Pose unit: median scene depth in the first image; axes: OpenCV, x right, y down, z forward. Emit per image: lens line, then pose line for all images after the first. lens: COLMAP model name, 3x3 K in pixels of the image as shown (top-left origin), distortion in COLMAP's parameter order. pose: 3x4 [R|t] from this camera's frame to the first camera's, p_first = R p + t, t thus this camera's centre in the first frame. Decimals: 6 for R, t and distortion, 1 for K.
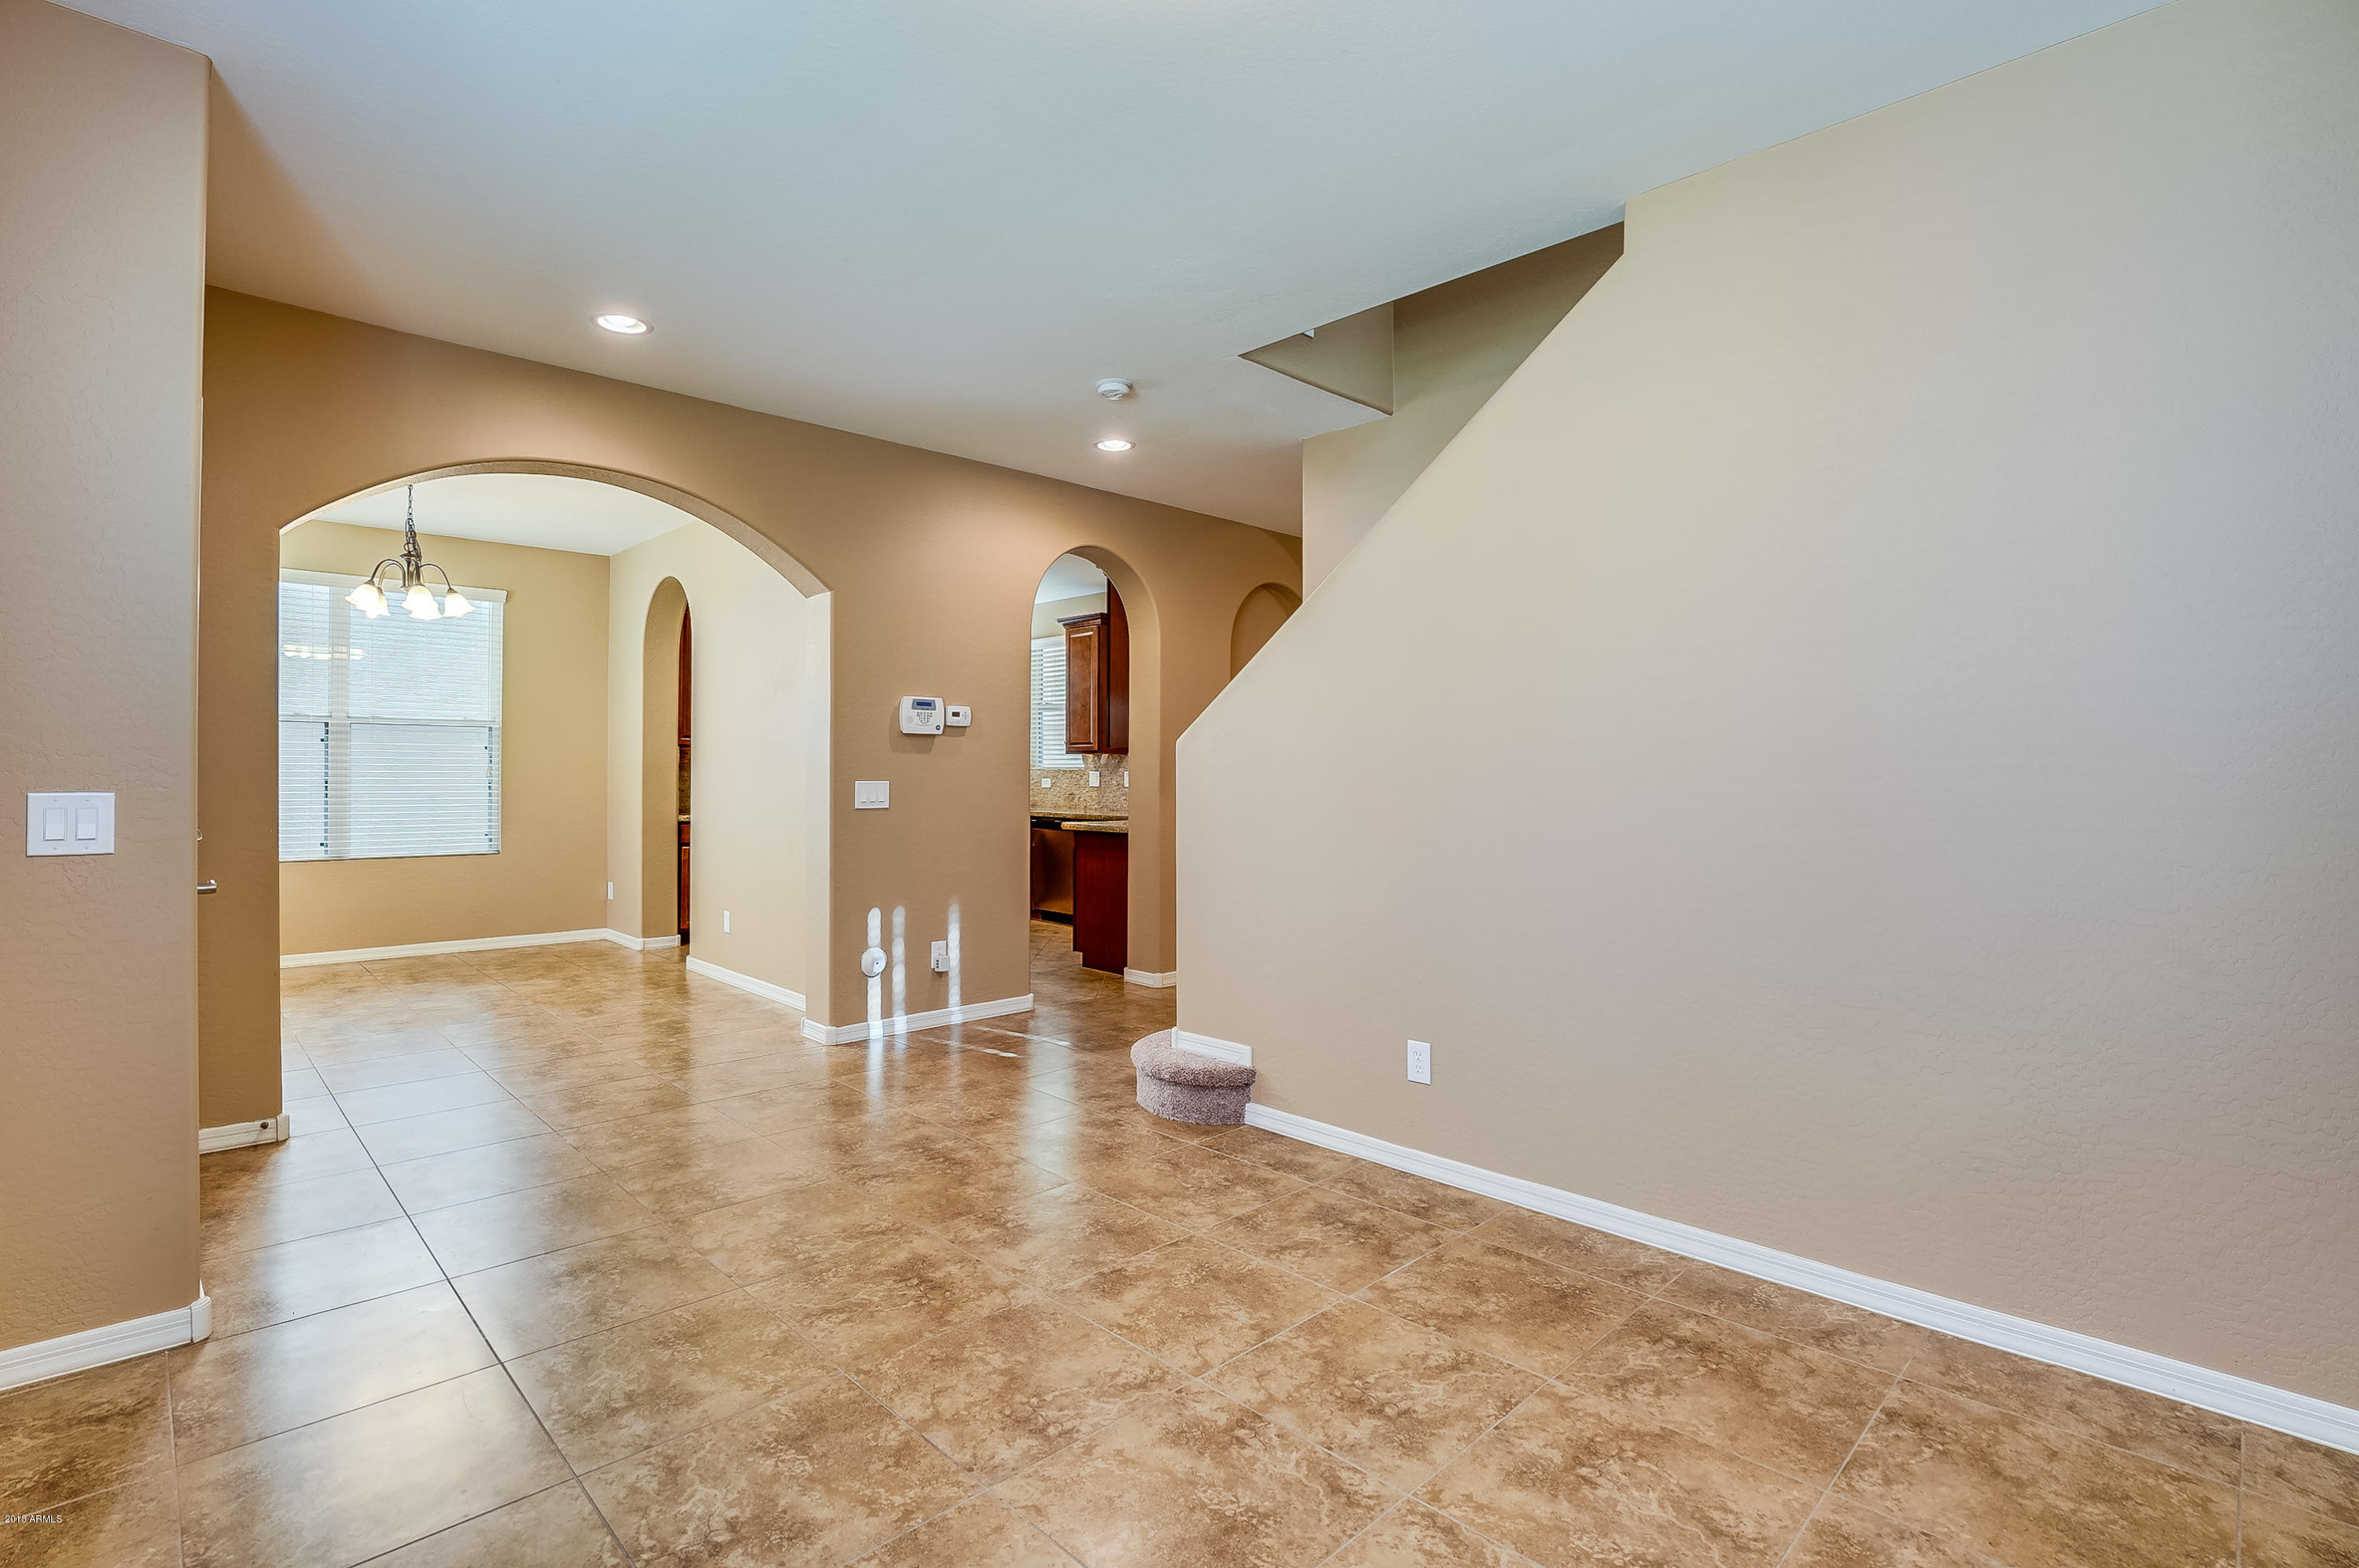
lens RADIAL K [[1089.6, 0, 1177.4], [0, 1089.6, 773.9], [0, 0, 1]] dist [-0.057610, 0.021871]
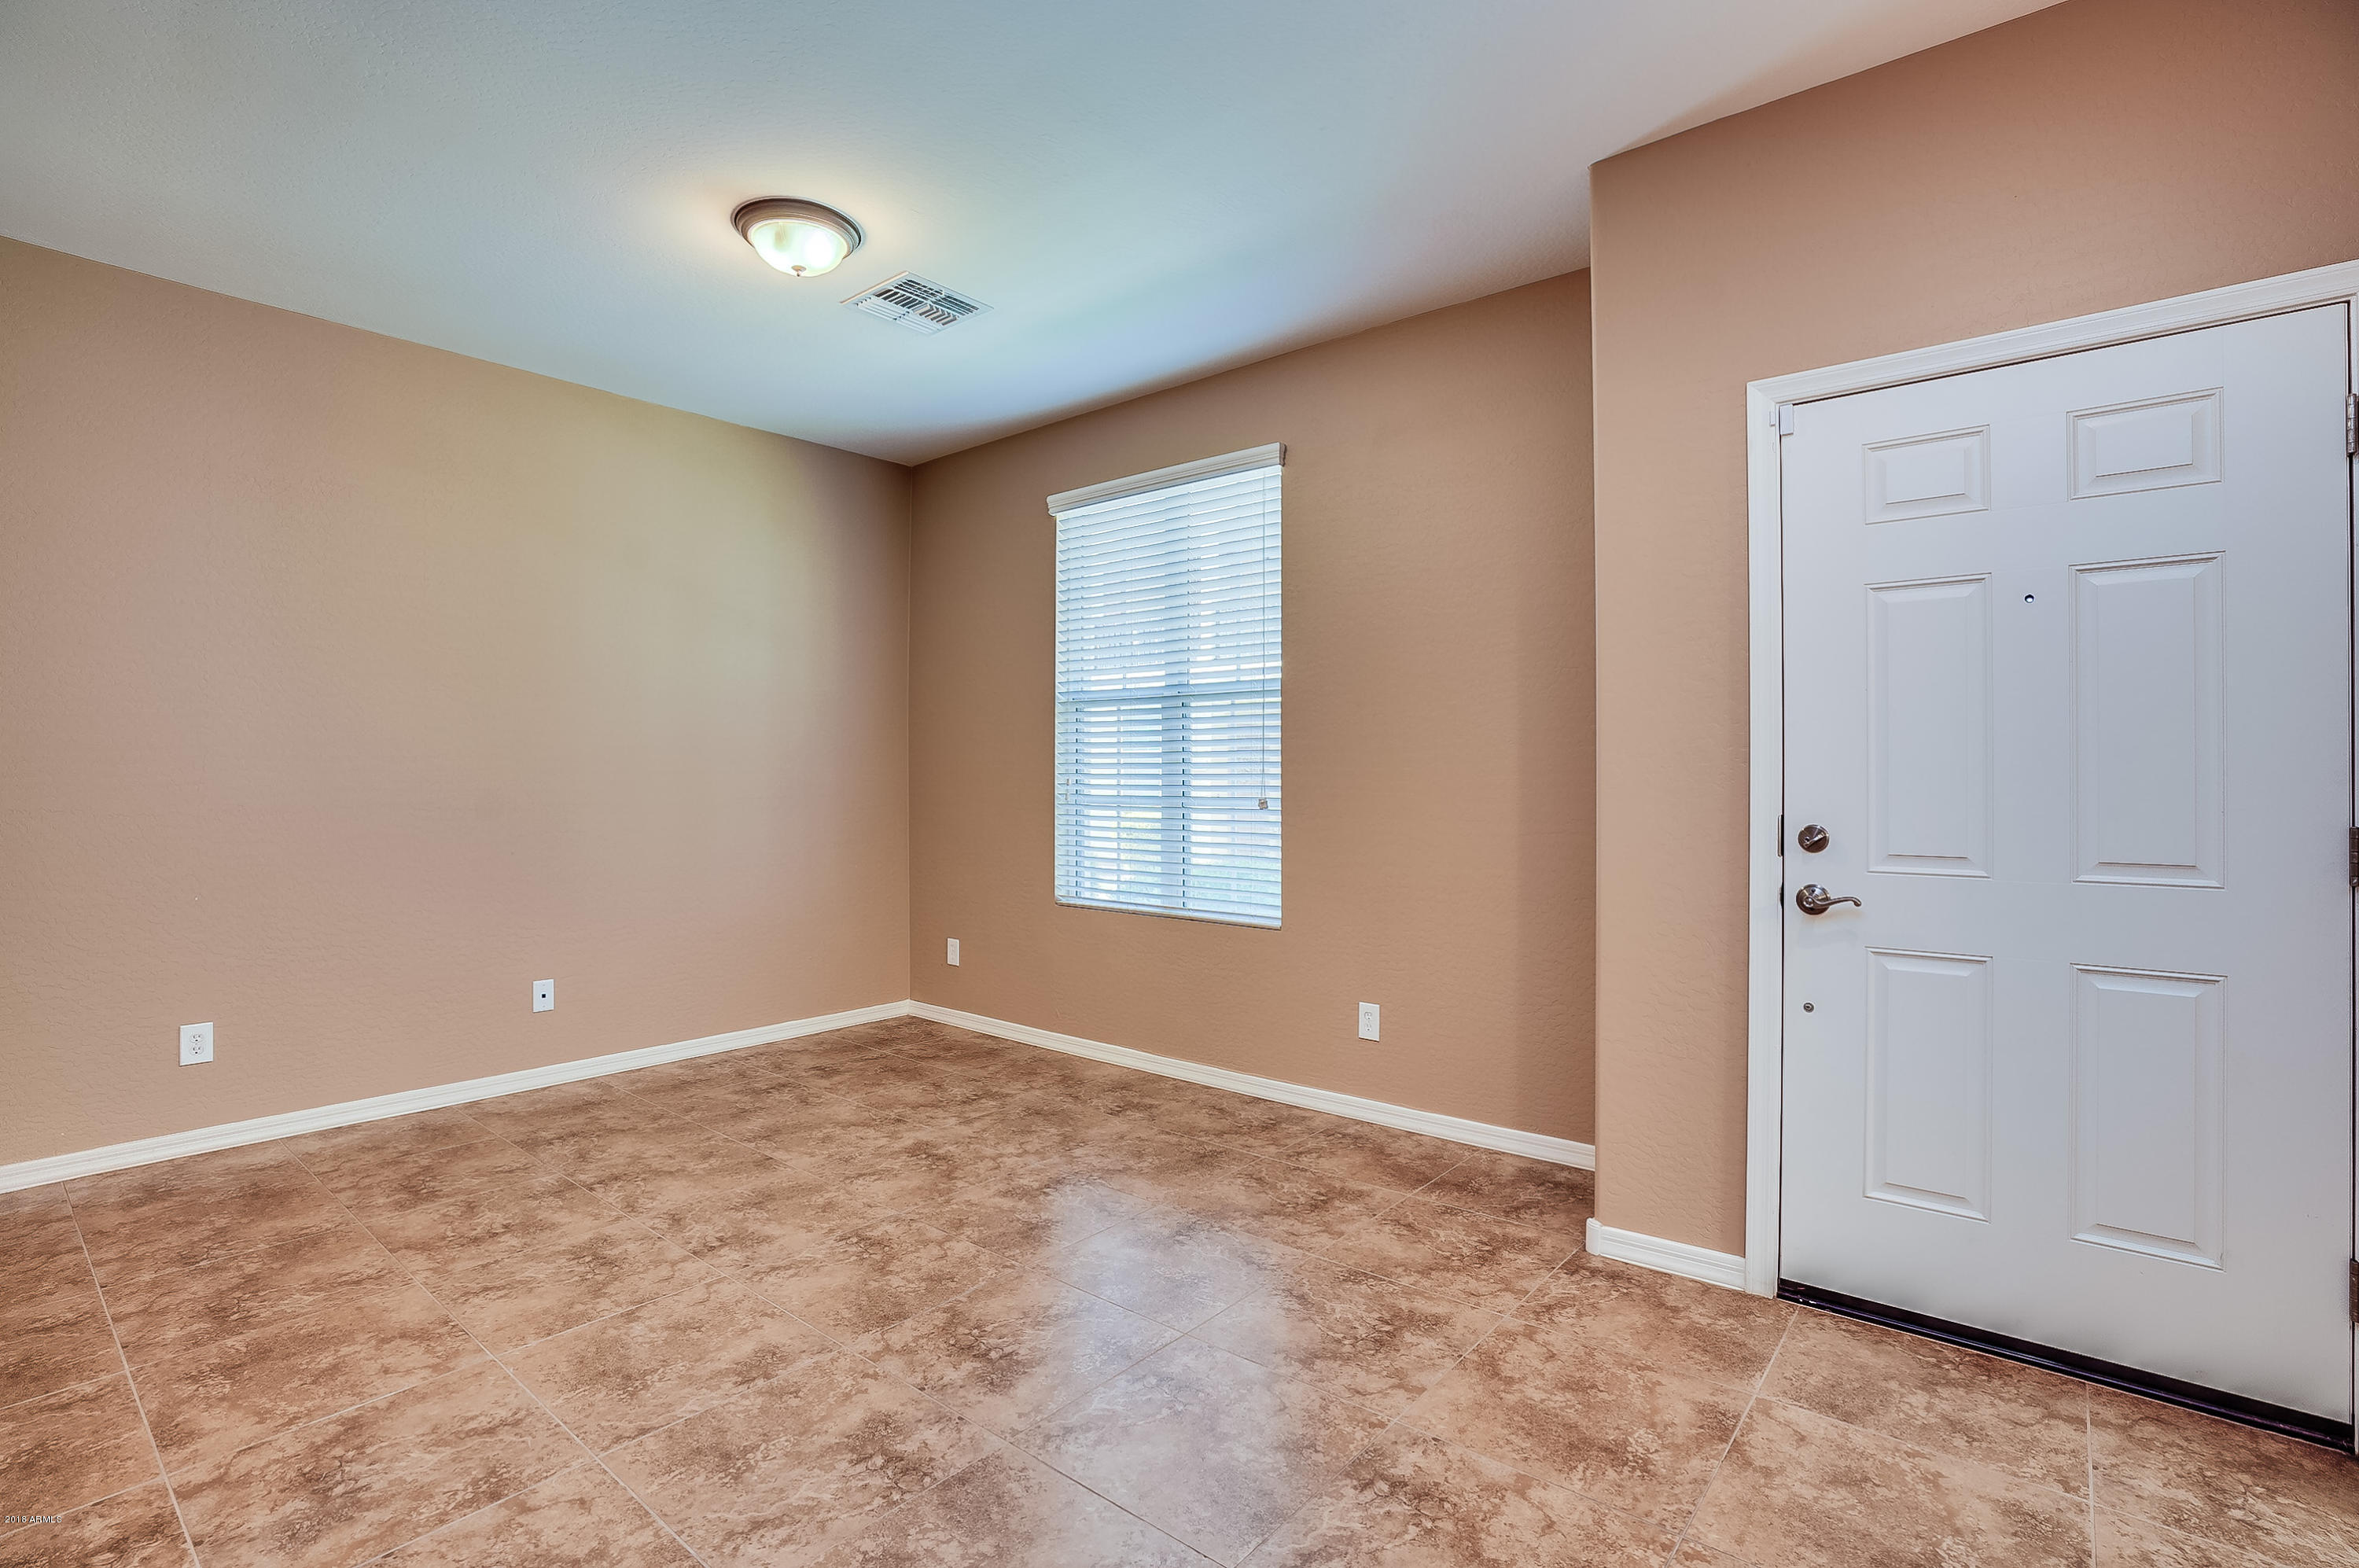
lens RADIAL K [[1089.6, 0, 1177.4], [0, 1089.6, 773.9], [0, 0, 1]] dist [-0.057610, 0.021871]
pose [[-0.995318, -0.004667, -0.096546, -0.370768], [-0.004884, 0.999986, 0.002016, 0.002775], [0.096535, 0.002478, -0.995326, 2.265309]]
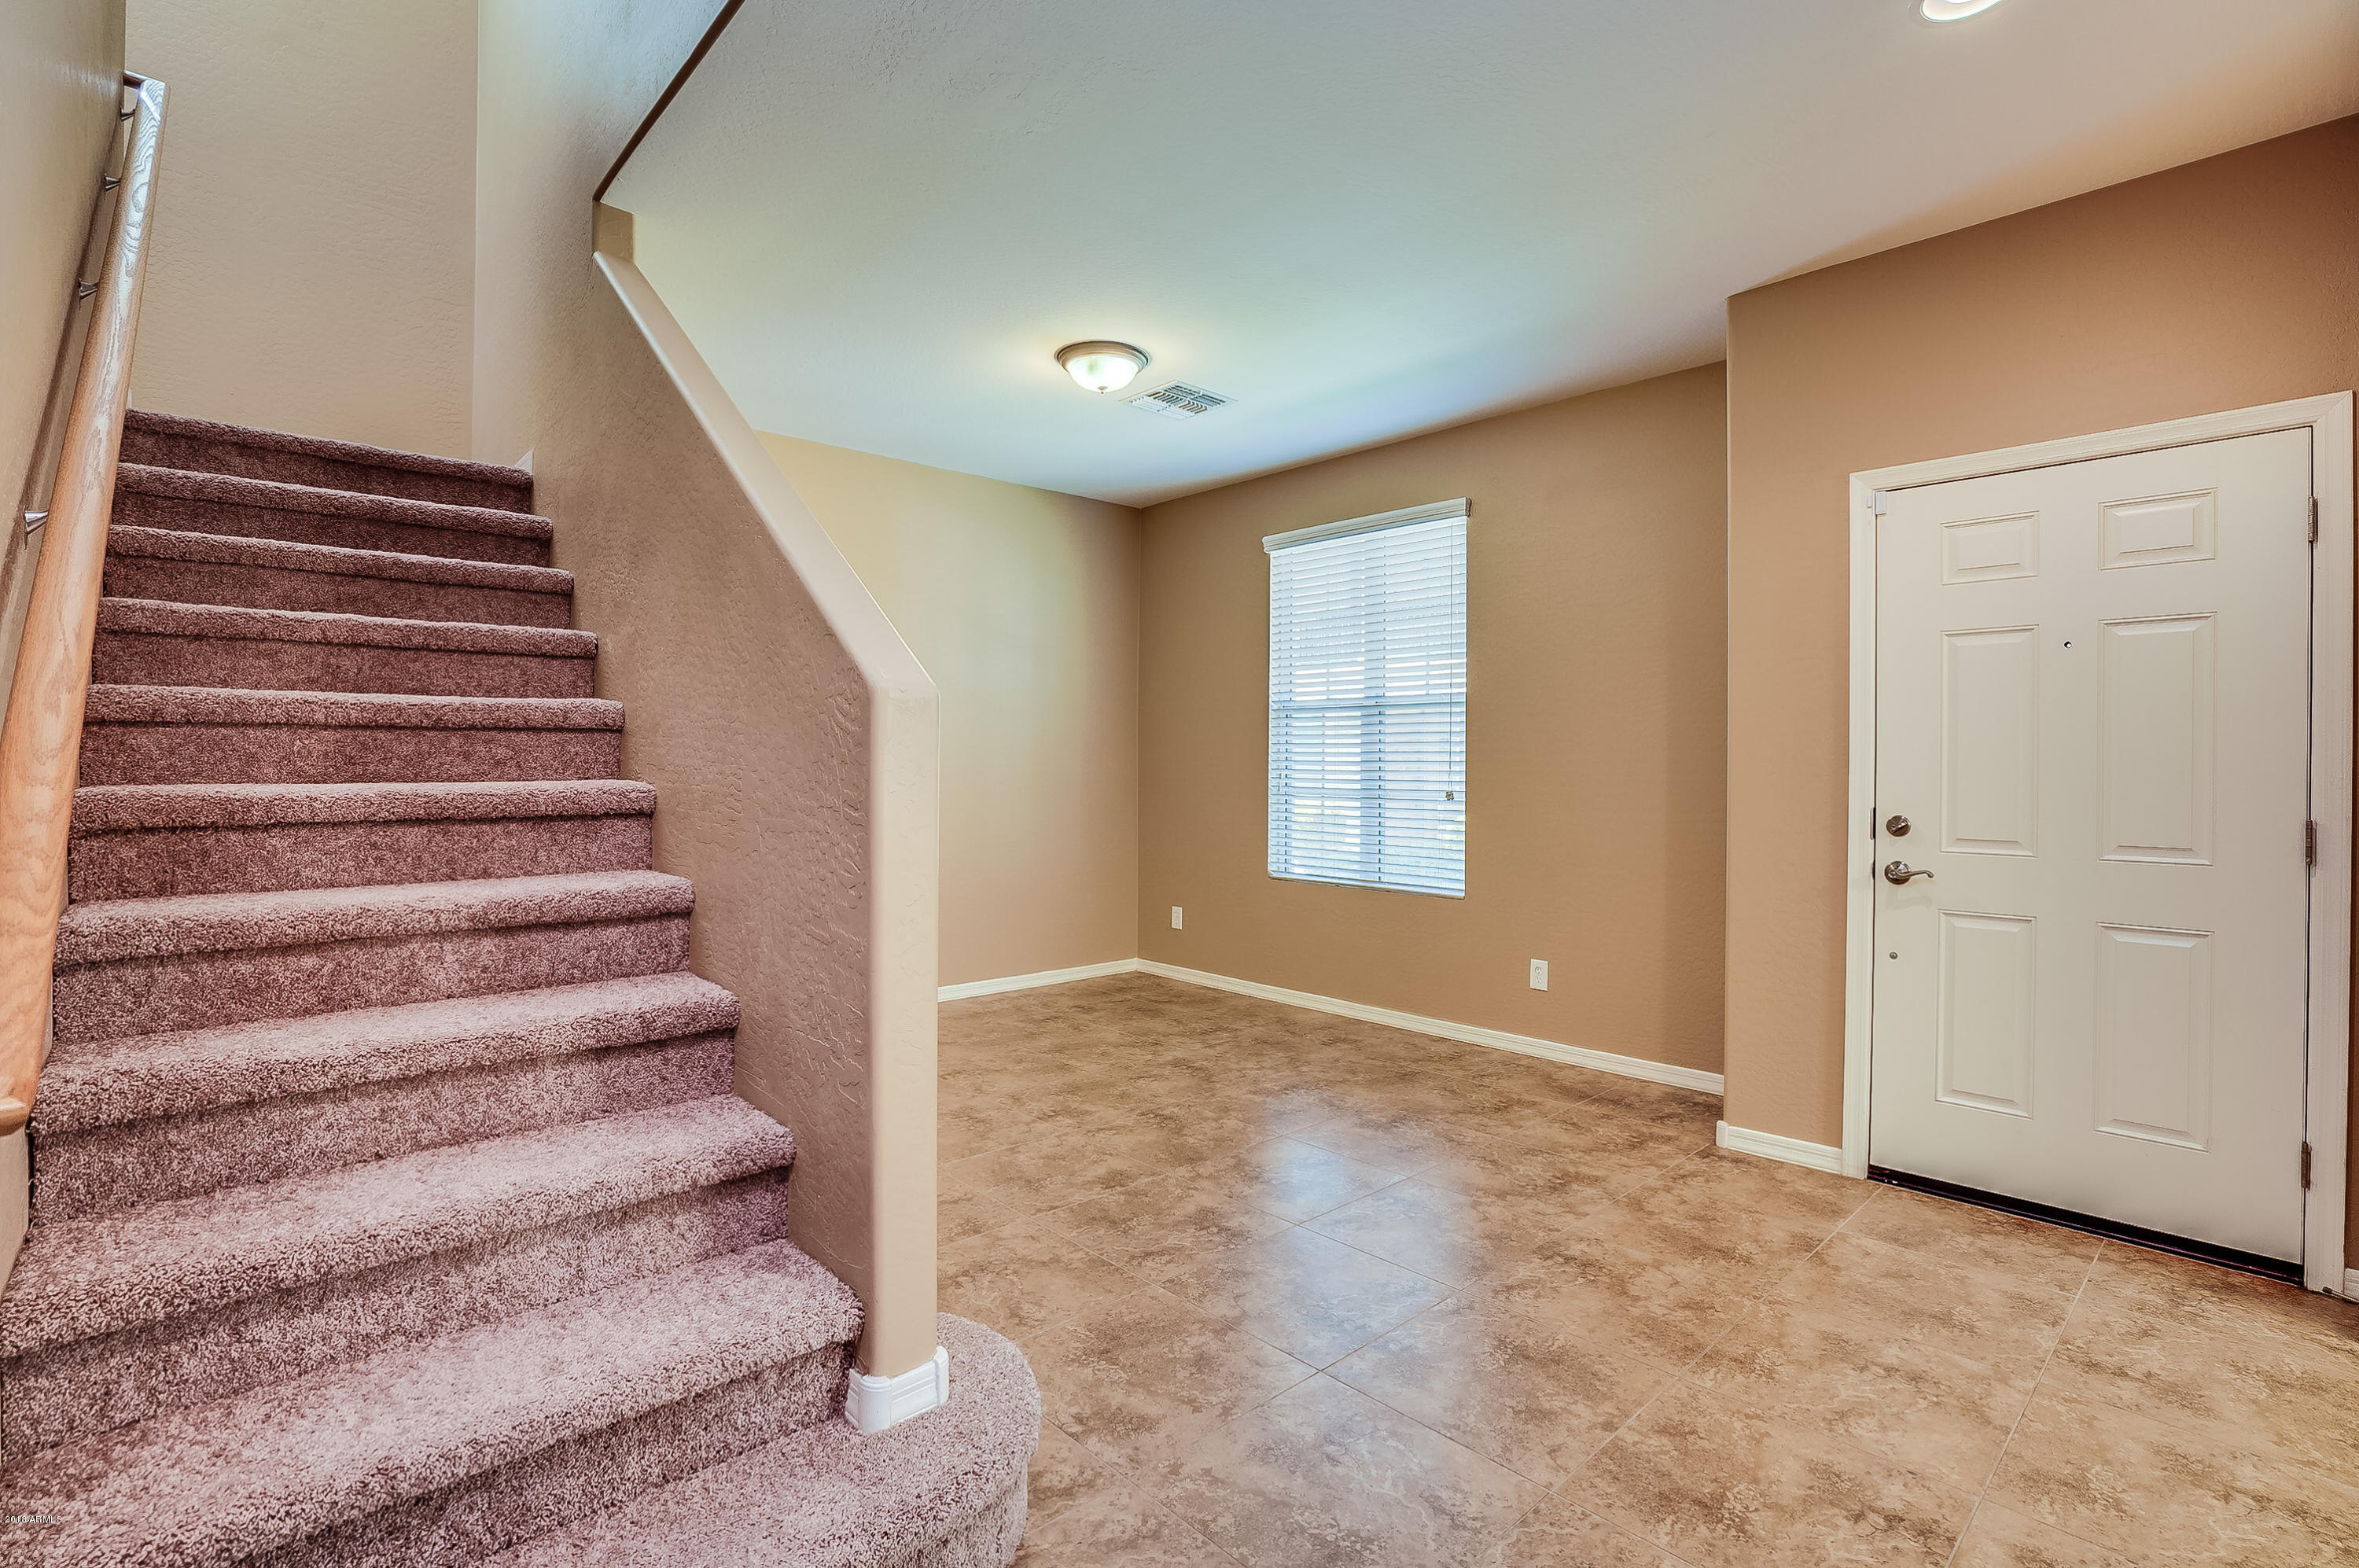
lens RADIAL K [[1100.2, 0, 1176.7], [0, 1100.2, 773.6], [0, 0, 1]] dist [-0.054617, 0.019621]
pose [[-0.999389, -0.009936, 0.033508, -0.205298], [-0.009569, 0.999893, 0.011098, -0.008697], [-0.033615, 0.010771, -0.999377, 2.719686]]
